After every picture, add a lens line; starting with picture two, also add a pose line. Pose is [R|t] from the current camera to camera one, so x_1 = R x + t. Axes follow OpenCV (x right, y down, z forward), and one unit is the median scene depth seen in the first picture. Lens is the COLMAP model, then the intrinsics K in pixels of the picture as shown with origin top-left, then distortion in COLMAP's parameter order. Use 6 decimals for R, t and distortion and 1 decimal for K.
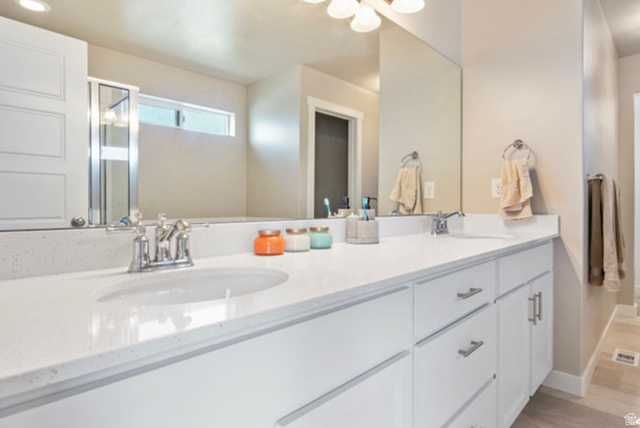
lens RADIAL K [[334.5, 0, 319.9], [0, 334.5, 208.2], [0, 0, 1]] dist [0.000562, 0.000257]
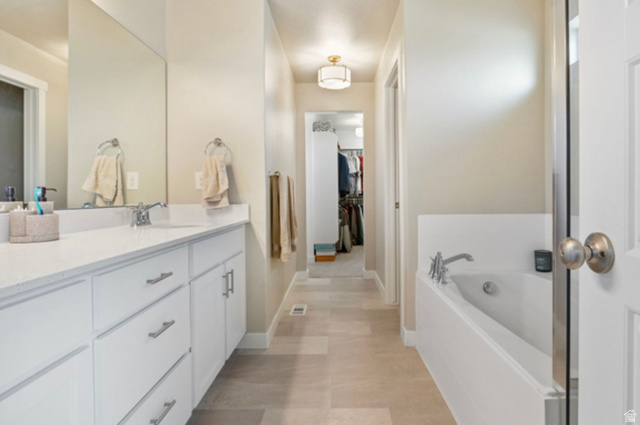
lens RADIAL K [[351.5, 0, 322.9], [0, 351.5, 197.5], [0, 0, 1]] dist [-0.002459, -0.001127]
pose [[0.720039, -0.006989, 0.693898, 0.024488], [0.010634, 0.999943, -0.000962, 0.000770], [-0.693852, 0.008071, 0.720072, -0.102920]]
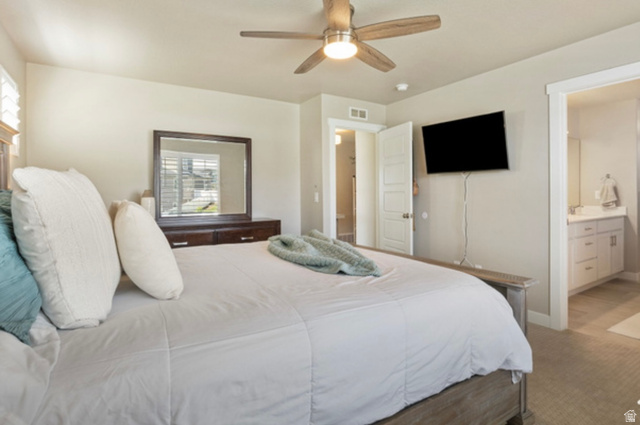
lens RADIAL K [[351.5, 0, 322.9], [0, 351.5, 197.5], [0, 0, 1]] dist [-0.002459, -0.001127]
pose [[0.982755, -0.002482, -0.184895, -0.956915], [0.003429, 0.999983, 0.004801, -0.062699], [0.184879, -0.005353, 0.982747, -1.866034]]
